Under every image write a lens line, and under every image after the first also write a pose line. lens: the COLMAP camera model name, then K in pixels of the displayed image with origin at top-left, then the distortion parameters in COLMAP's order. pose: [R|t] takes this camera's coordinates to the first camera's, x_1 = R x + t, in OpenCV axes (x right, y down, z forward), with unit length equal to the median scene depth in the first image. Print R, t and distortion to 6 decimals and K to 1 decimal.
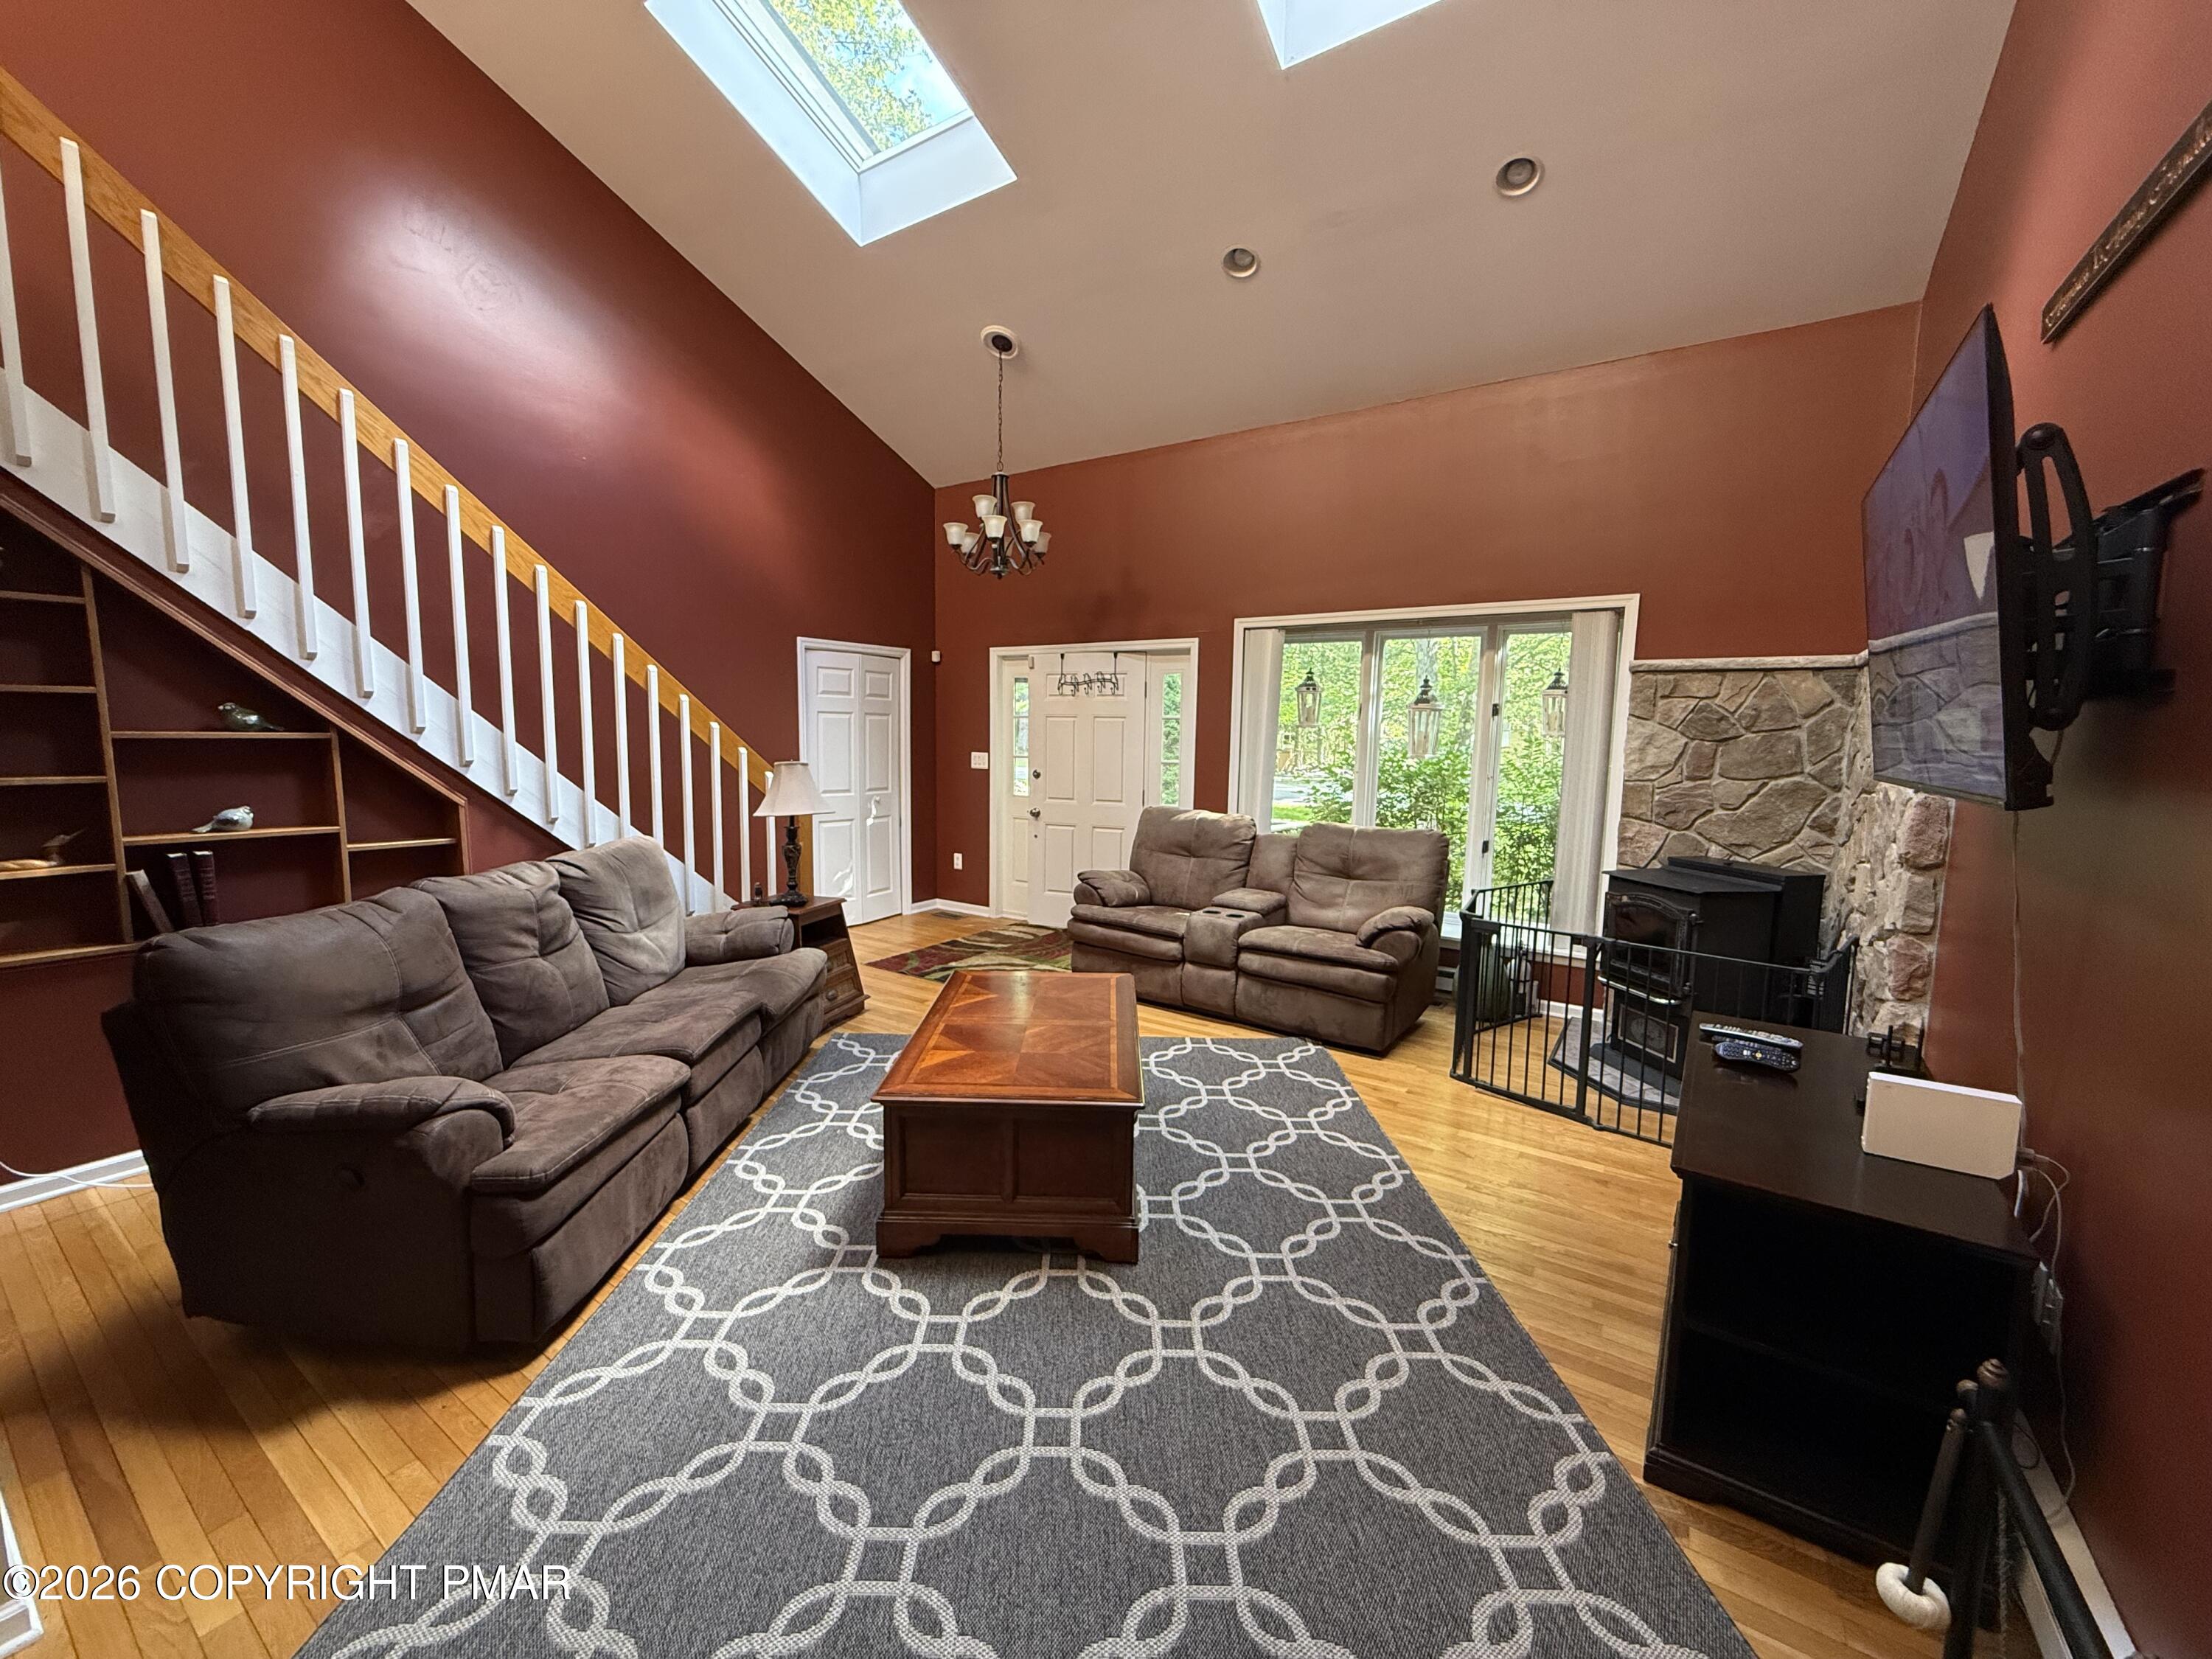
lens RADIAL K [[882.0, 0, 1104.8], [0, 882.0, 831.2], [0, 0, 1]] dist [-0.001191, -0.000026]
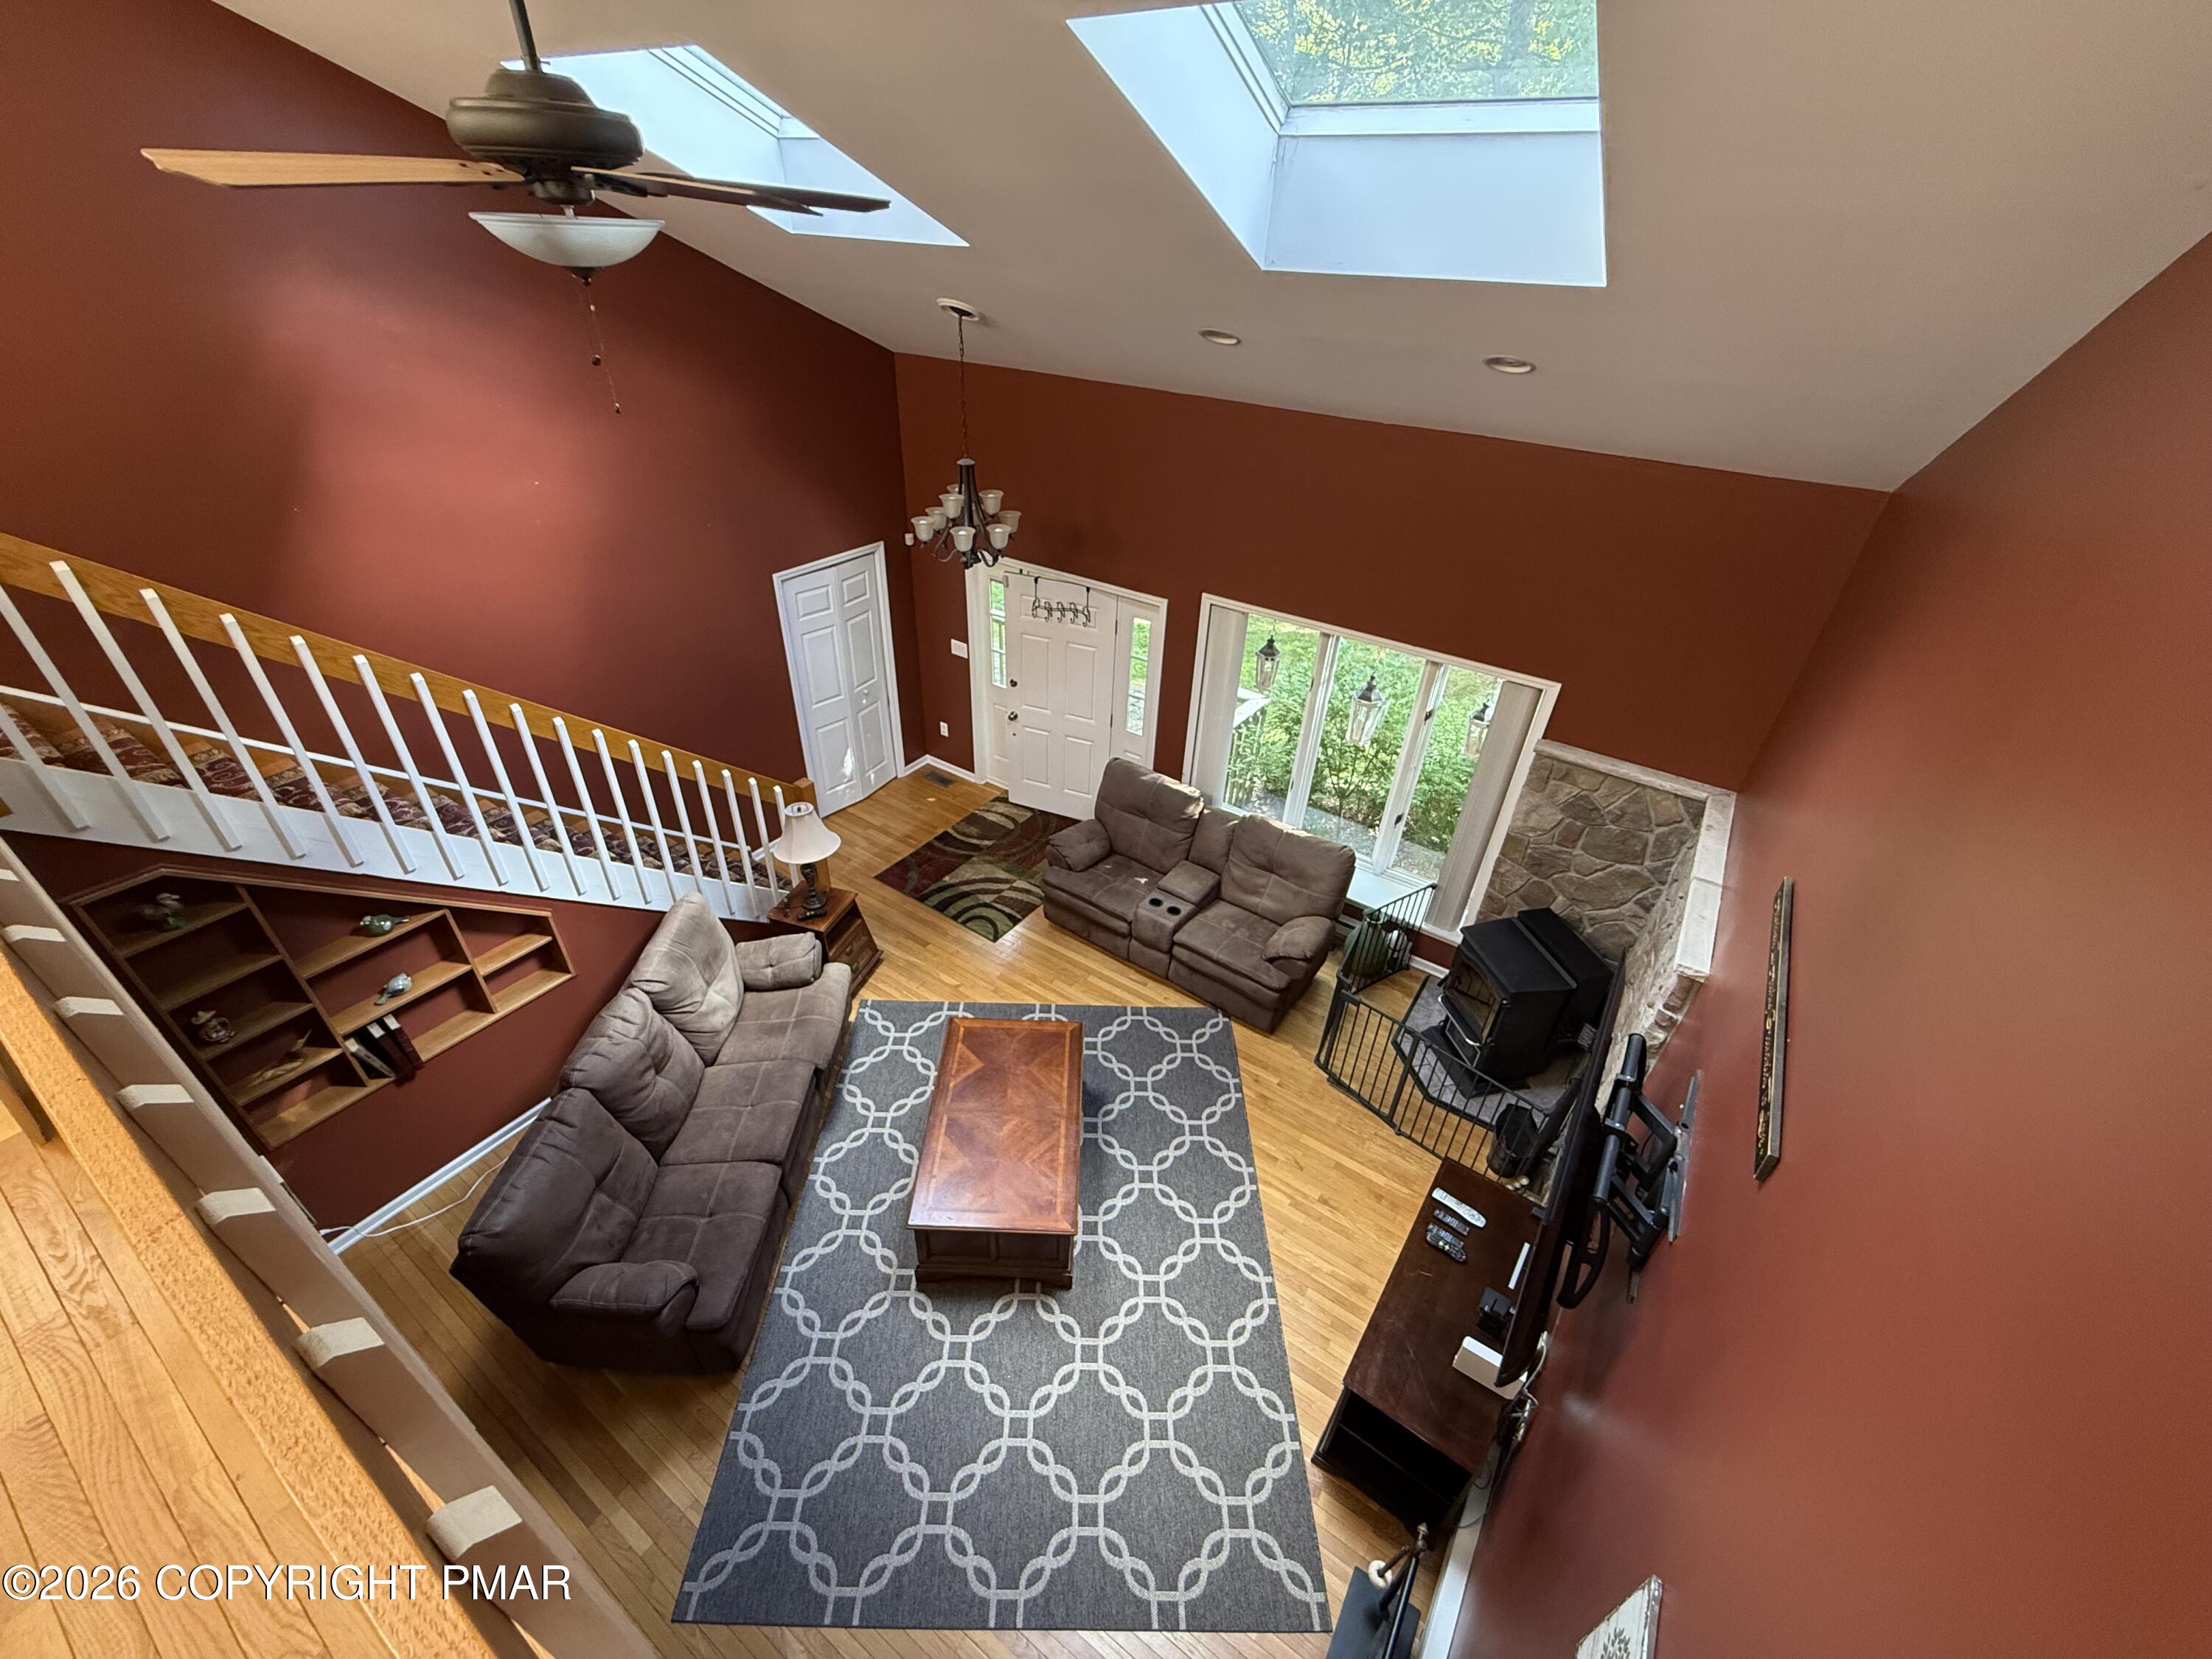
lens RADIAL K [[882.0, 0, 1104.9], [0, 882.0, 834.6], [0, 0, 1]] dist [-0.001191, -0.000026]
pose [[0.999684, 0.021190, 0.013553, 0.037279], [-0.025073, 0.882487, 0.469668, -0.668842], [-0.002009, -0.469859, 0.882739, -0.049606]]
